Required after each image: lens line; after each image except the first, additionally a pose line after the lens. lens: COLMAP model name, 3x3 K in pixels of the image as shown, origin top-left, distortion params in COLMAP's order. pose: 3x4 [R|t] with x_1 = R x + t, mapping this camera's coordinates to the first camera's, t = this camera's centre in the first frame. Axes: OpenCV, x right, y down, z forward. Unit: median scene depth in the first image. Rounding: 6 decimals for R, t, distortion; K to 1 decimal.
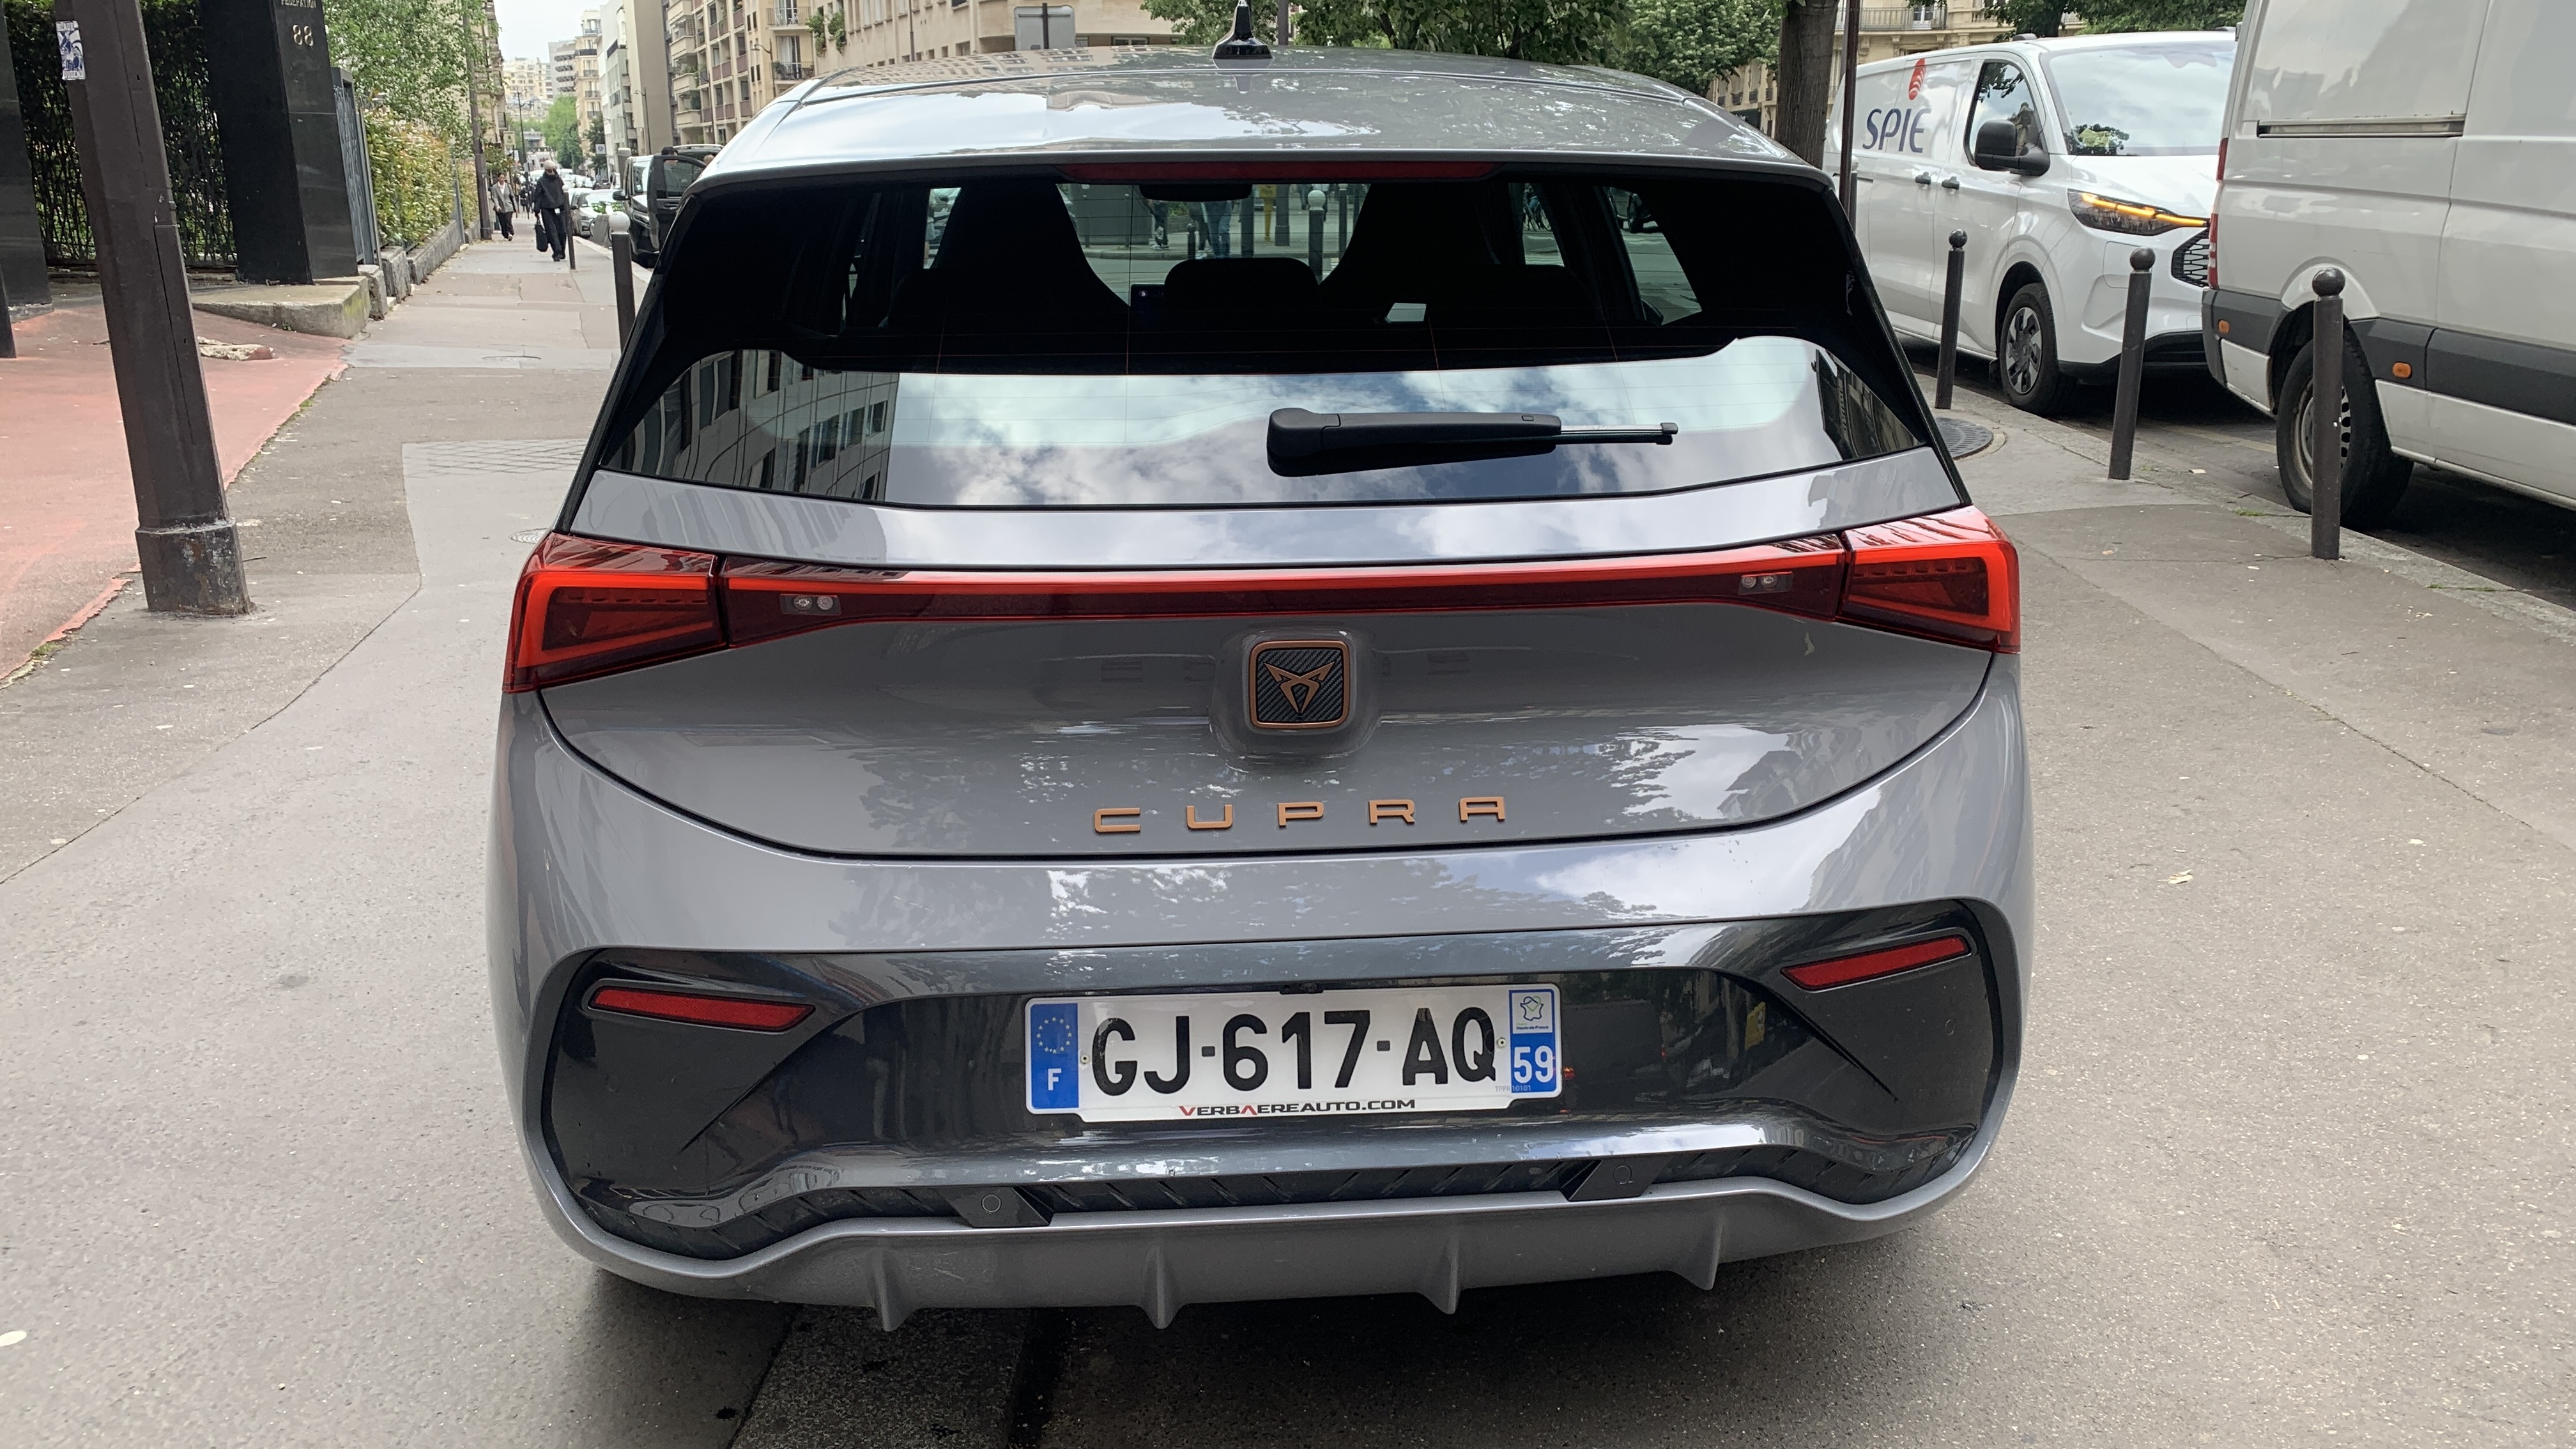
lens RADIAL K [[1973.9, 0, 1288.3], [0, 1973.9, 685.2], [0, 0, 1]] dist [0.172526, -0.203268]
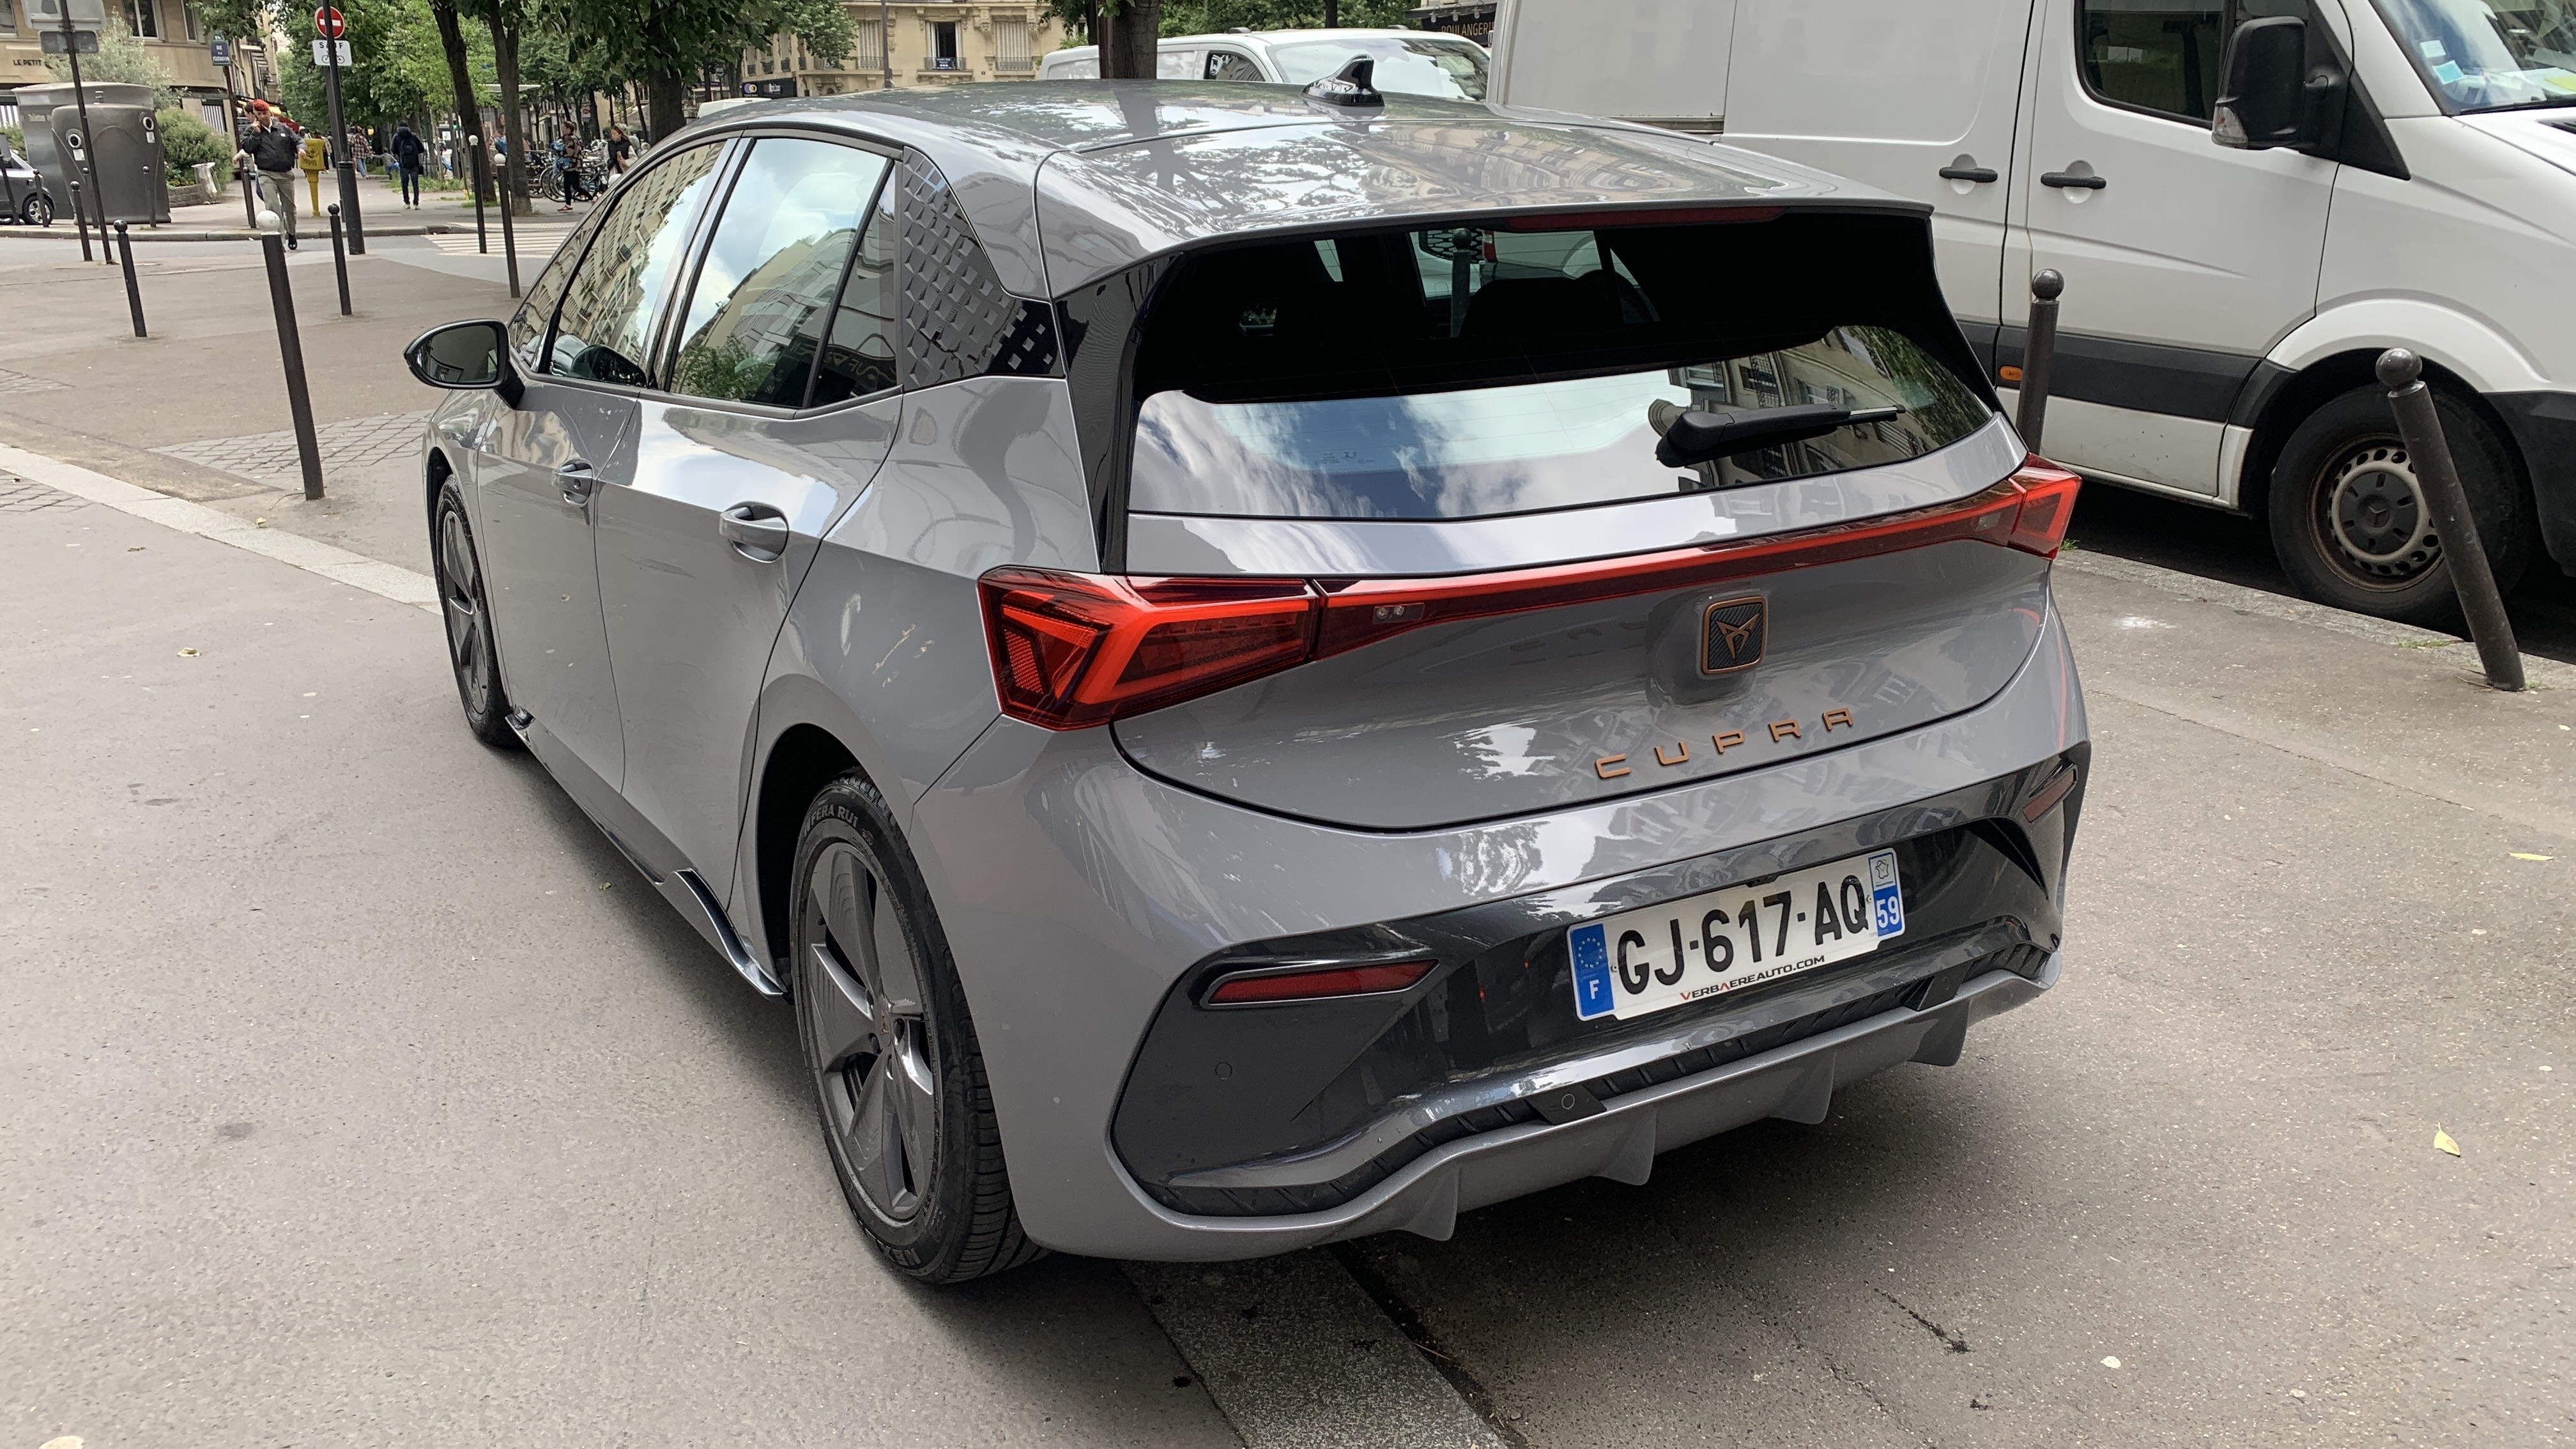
lens RADIAL K [[2039.1, 0, 1294.6], [0, 2039.1, 703.5], [0, 0, 1]] dist [0.041731, -0.049593]
pose [[0.894725, -0.124258, 0.428985, -0.773505], [0.116448, 0.992198, 0.044523, -0.045833], [-0.431170, 0.010118, 0.902214, -0.022759]]
